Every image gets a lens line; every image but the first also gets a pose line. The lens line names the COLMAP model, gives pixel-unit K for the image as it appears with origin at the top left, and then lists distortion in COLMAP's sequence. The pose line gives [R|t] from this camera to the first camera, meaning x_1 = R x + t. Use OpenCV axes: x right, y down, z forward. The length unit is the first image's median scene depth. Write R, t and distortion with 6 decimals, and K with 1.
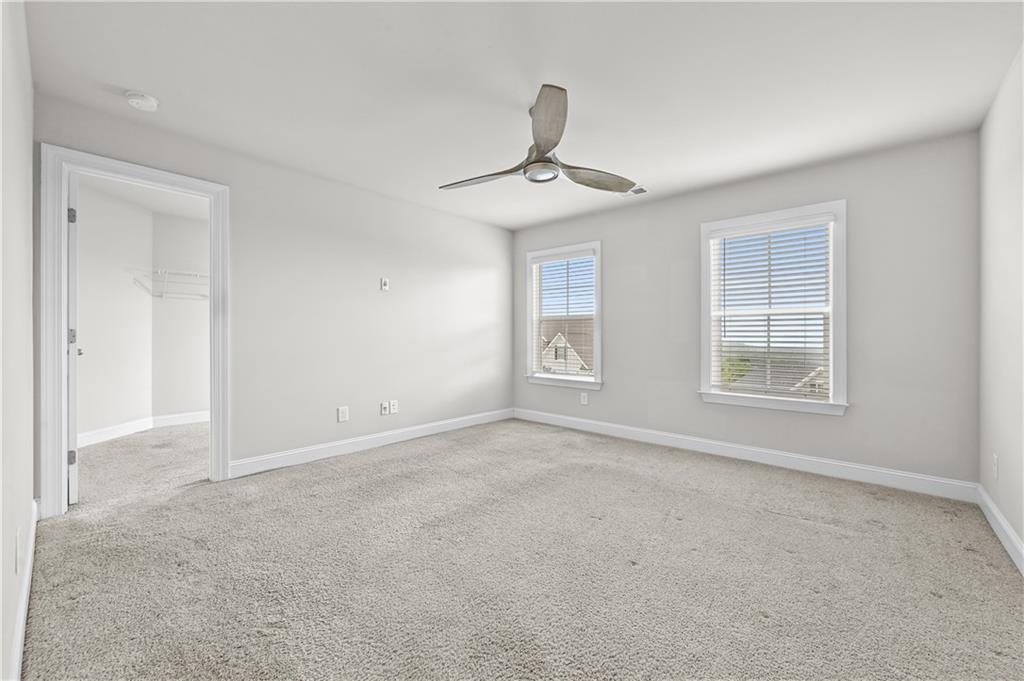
lens RADIAL K [[406.8, 0, 507.8], [0, 406.8, 334.5], [0, 0, 1]] dist [0.000804, 0.000181]
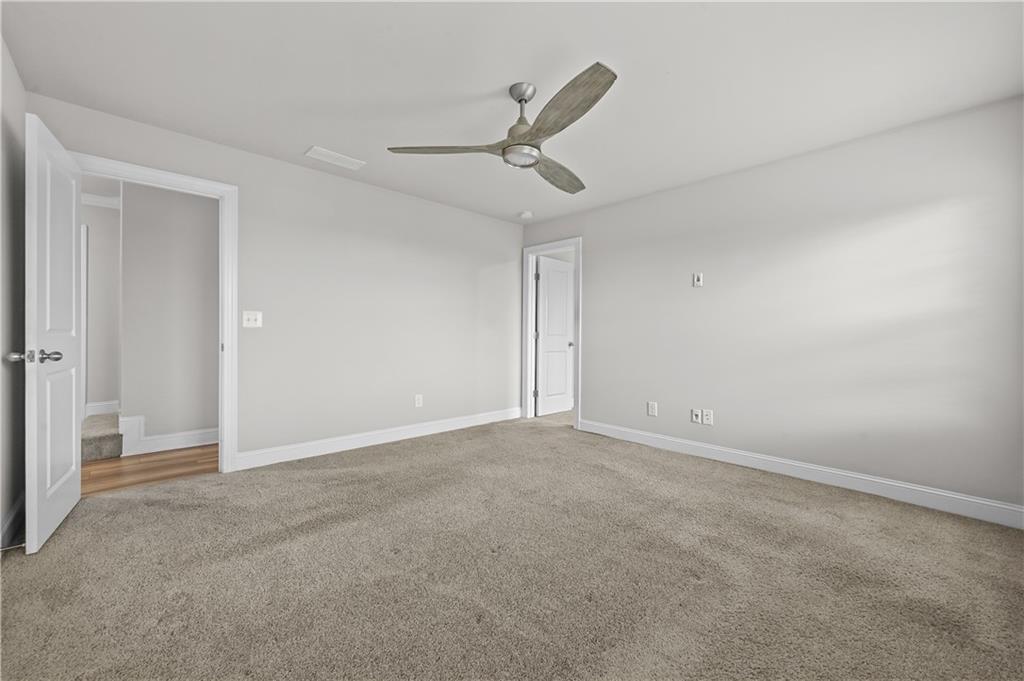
lens RADIAL K [[406.8, 0, 519.1], [0, 406.8, 339.6], [0, 0, 1]] dist [0.000804, 0.000181]
pose [[-0.065295, 0.007061, -0.997841, 0.637619], [-0.007573, 0.999943, 0.007571, 0.006867], [0.997837, 0.008051, -0.065237, 0.666978]]
